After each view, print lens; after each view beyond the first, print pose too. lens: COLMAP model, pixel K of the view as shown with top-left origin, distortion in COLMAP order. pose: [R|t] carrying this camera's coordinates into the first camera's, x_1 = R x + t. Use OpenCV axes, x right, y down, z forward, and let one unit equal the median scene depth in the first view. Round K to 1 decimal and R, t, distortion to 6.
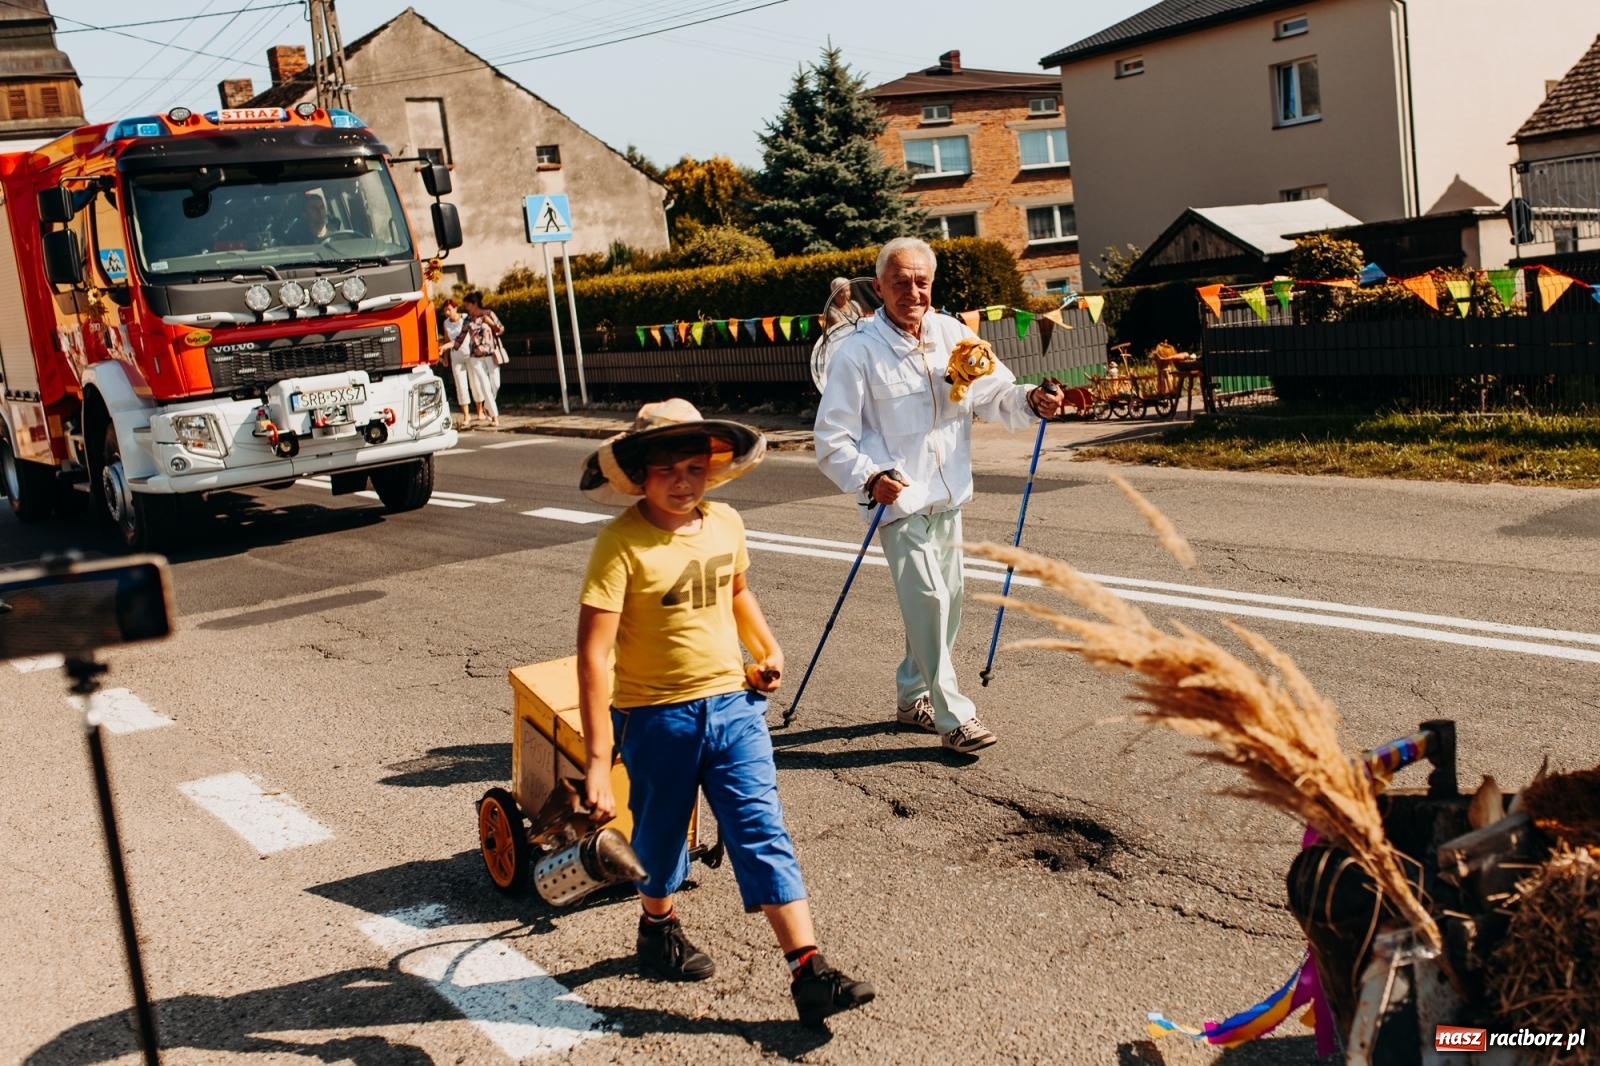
lens RADIAL K [[1701.0, 0, 897.9], [0, 1701.0, 531.6], [0, 0, 1]] dist [-0.000870, 0.006078]
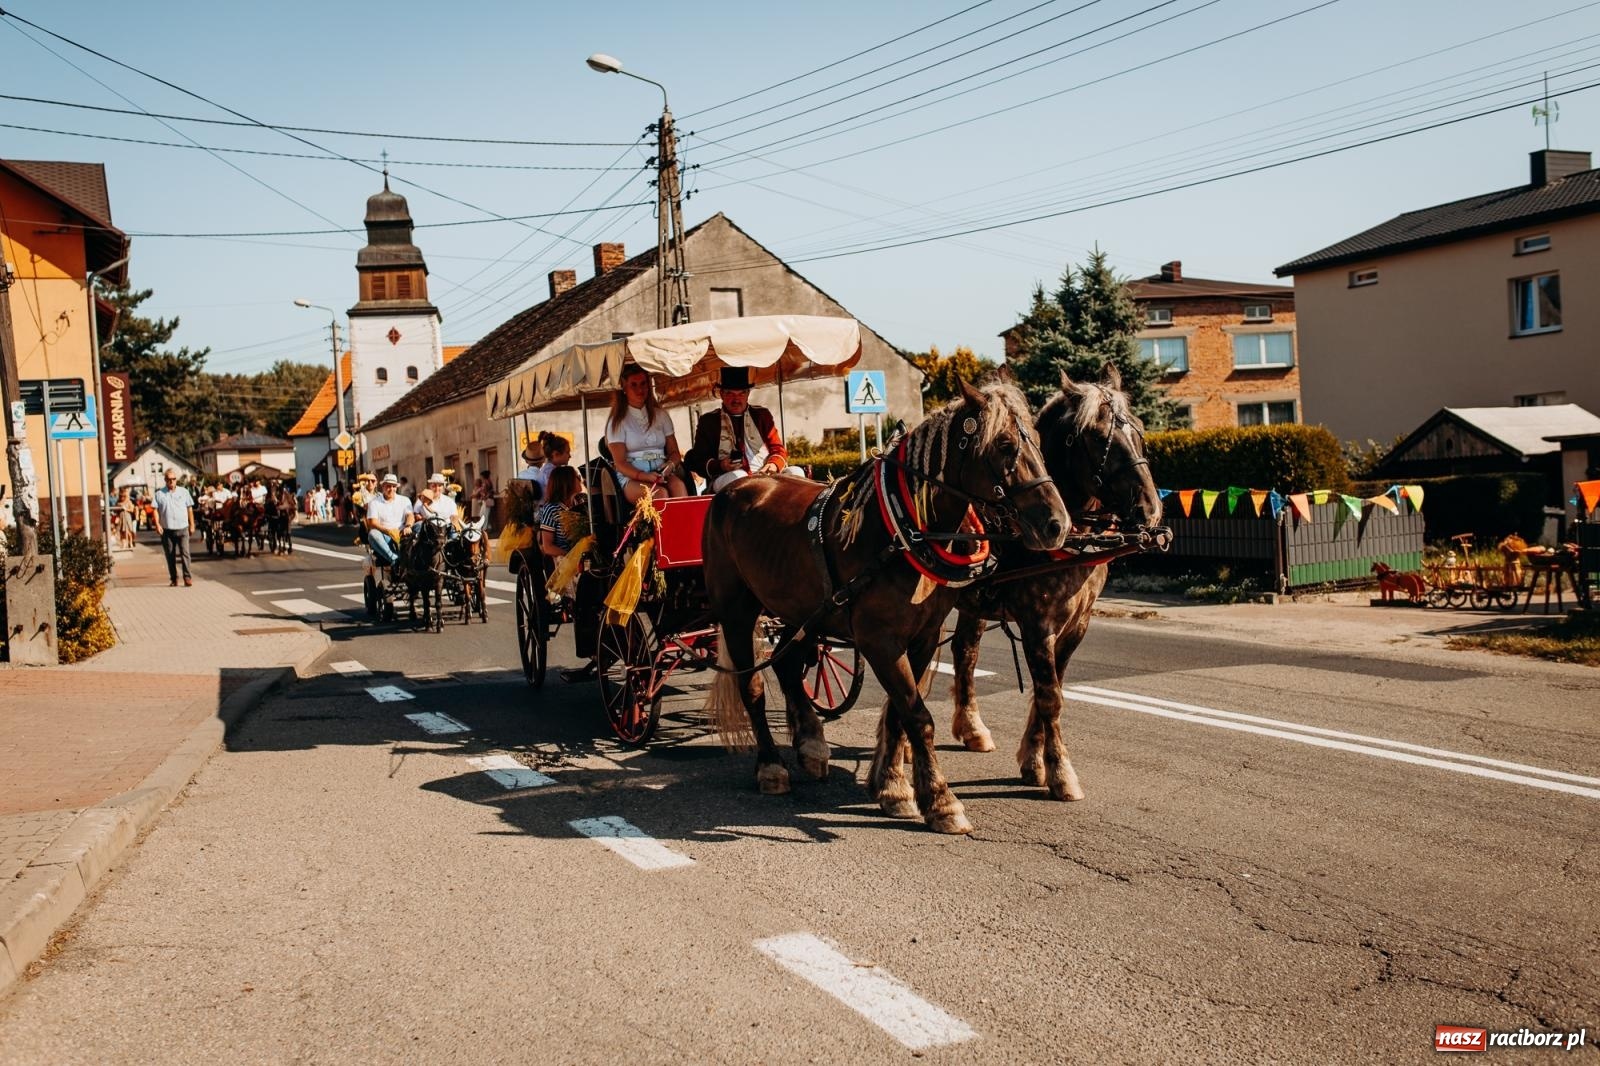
lens RADIAL K [[1501.8, 0, 795.0], [0, 1501.8, 531.3], [0, 0, 1]] dist [0.000897, 0.000901]
pose [[0.981949, 0.055723, -0.180753, -0.046555], [-0.073098, 0.993171, -0.090931, -0.000897], [0.174452, 0.102502, 0.979316, 0.027743]]
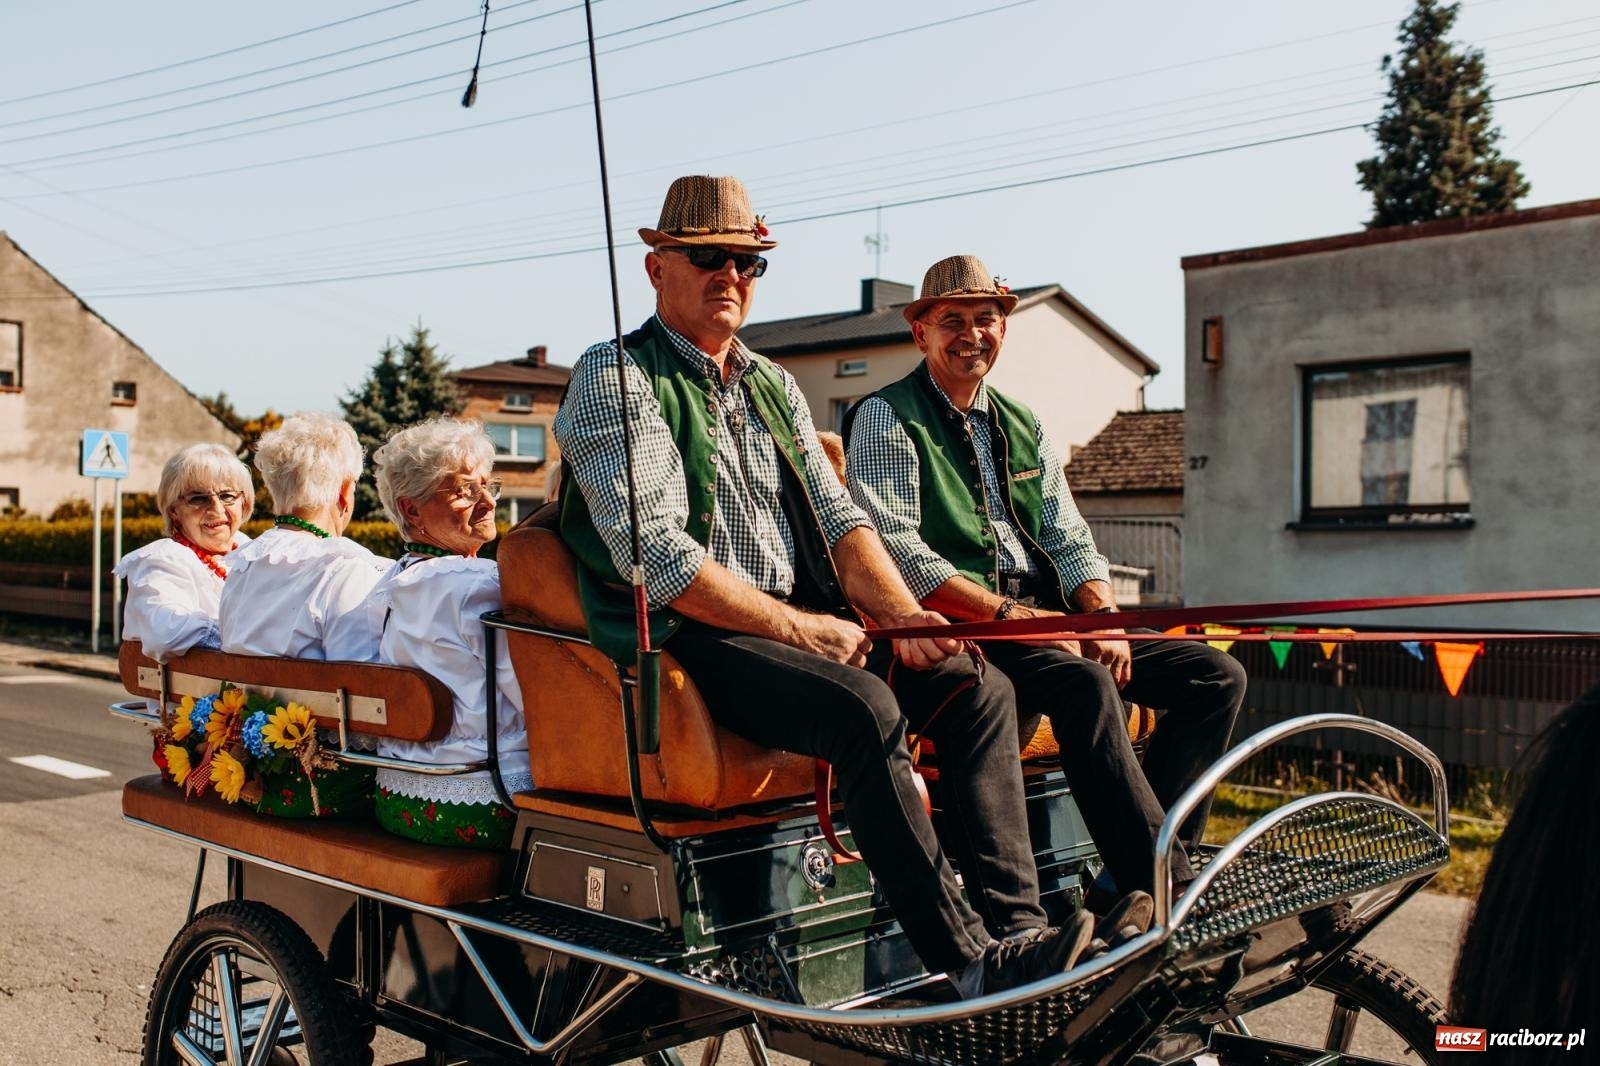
lens RADIAL K [[1634.1, 0, 729.8], [0, 1634.1, 553.7], [0, 0, 1]] dist [0.004767, -0.009183]
pose [[0.980739, 0.115155, 0.157769, 0.004494], [-0.089485, 0.982868, -0.161130, -0.004876], [-0.173621, 0.143909, 0.974241, 0.015333]]
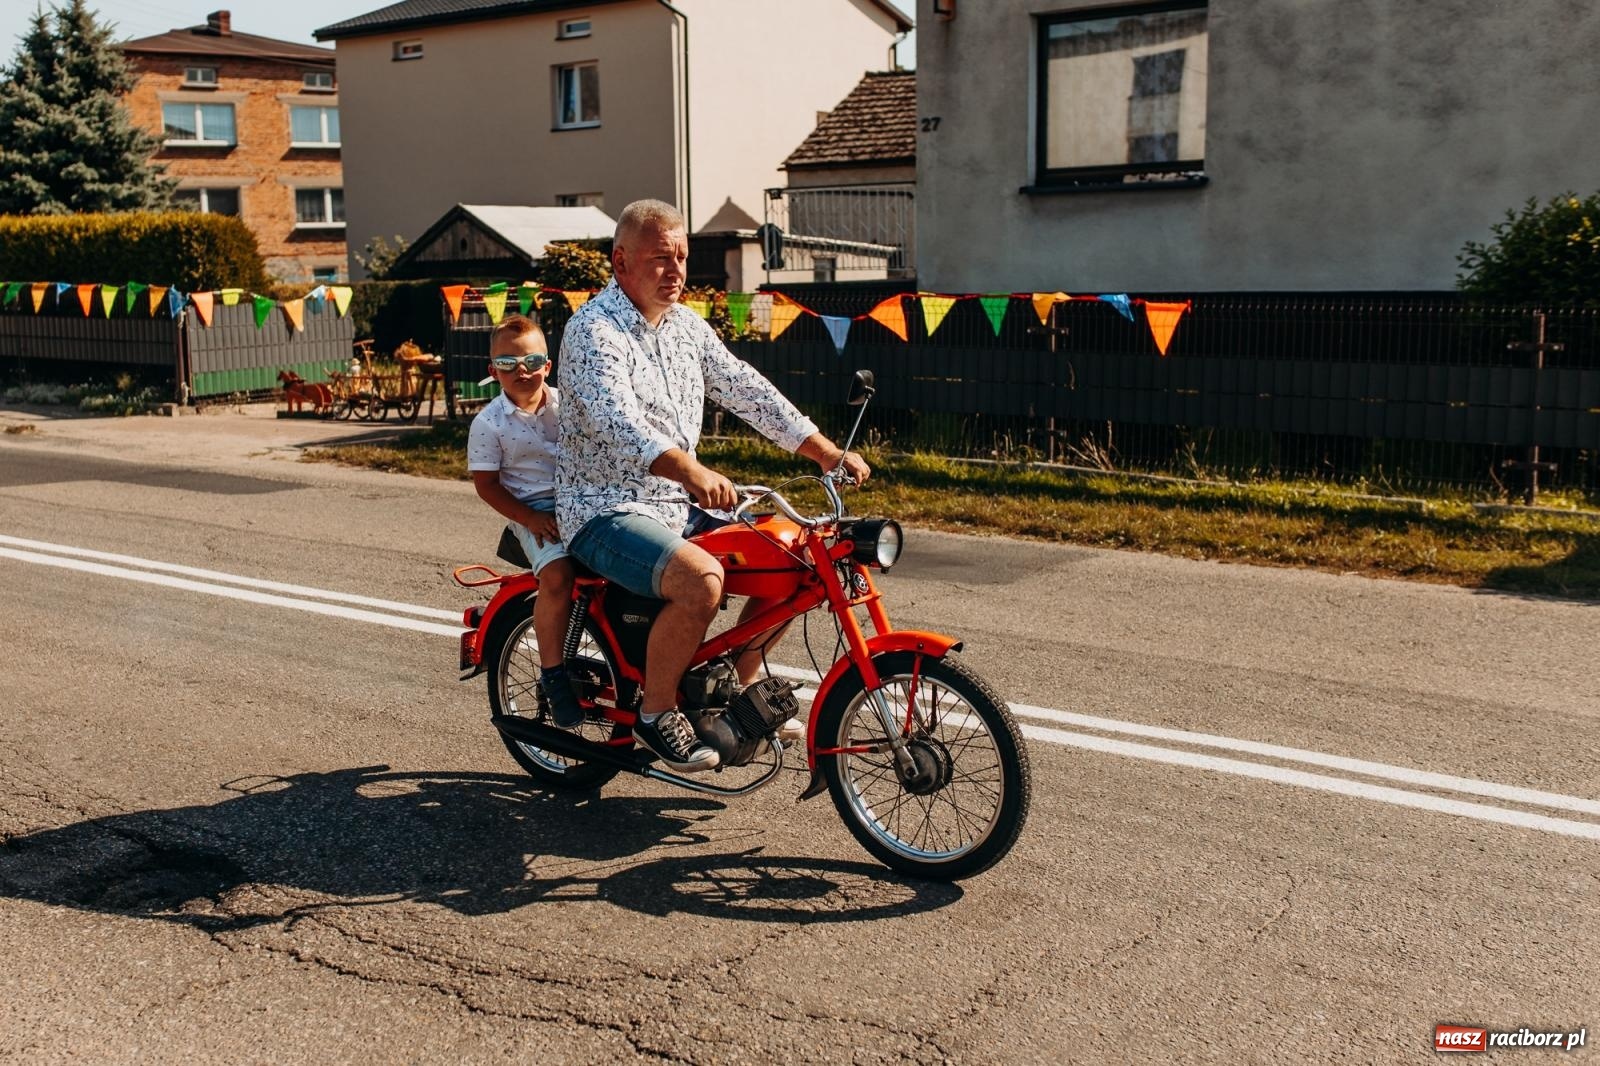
lens RADIAL K [[1791.4, 0, 641.3], [0, 1791.4, 530.5], [0, 0, 1]] dist [0.000691, -0.001604]
pose [[0.962873, 0.044642, 0.266236, 0.009400], [-0.043424, 0.999002, -0.010460, -0.000674], [-0.266438, -0.001490, 0.963851, 0.001676]]
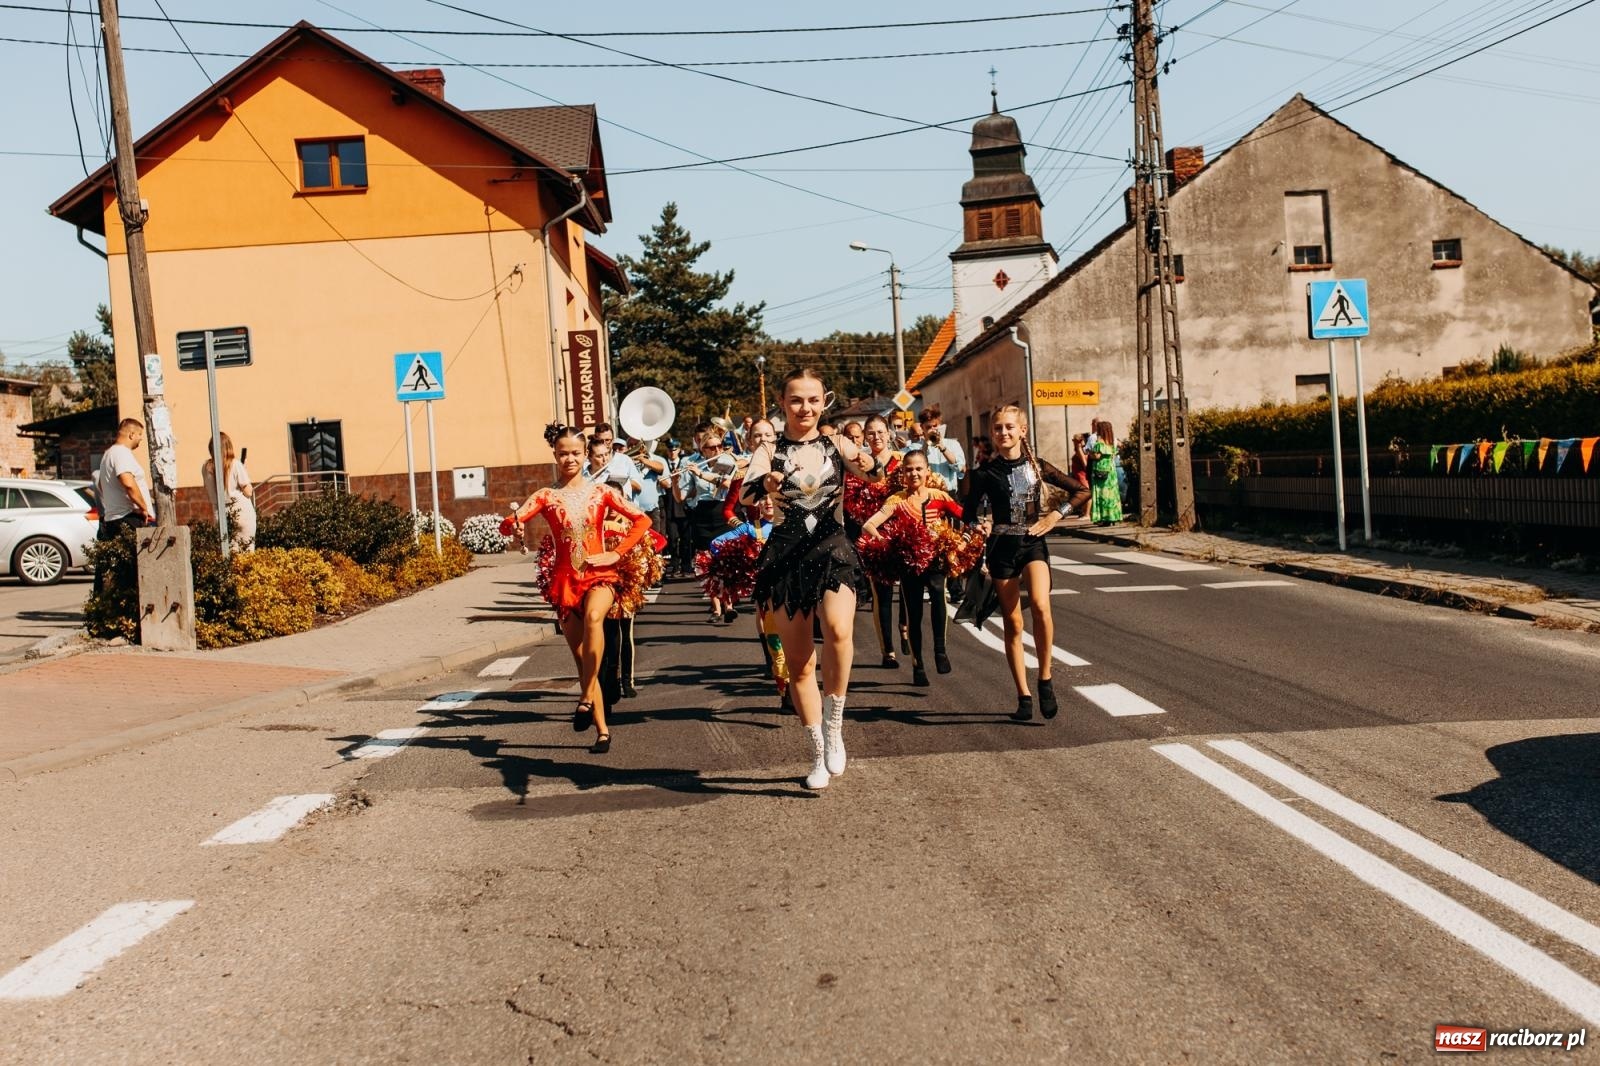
lens RADIAL K [[1736.1, 0, 797.7], [0, 1736.1, 535.9], [0, 0, 1]] dist [0.001007, -0.001873]
pose [[0.825103, 0.065032, -0.561228, 0.035592], [-0.102693, 0.994069, -0.035789, -0.014154], [0.555572, 0.087164, 0.826887, 0.124451]]
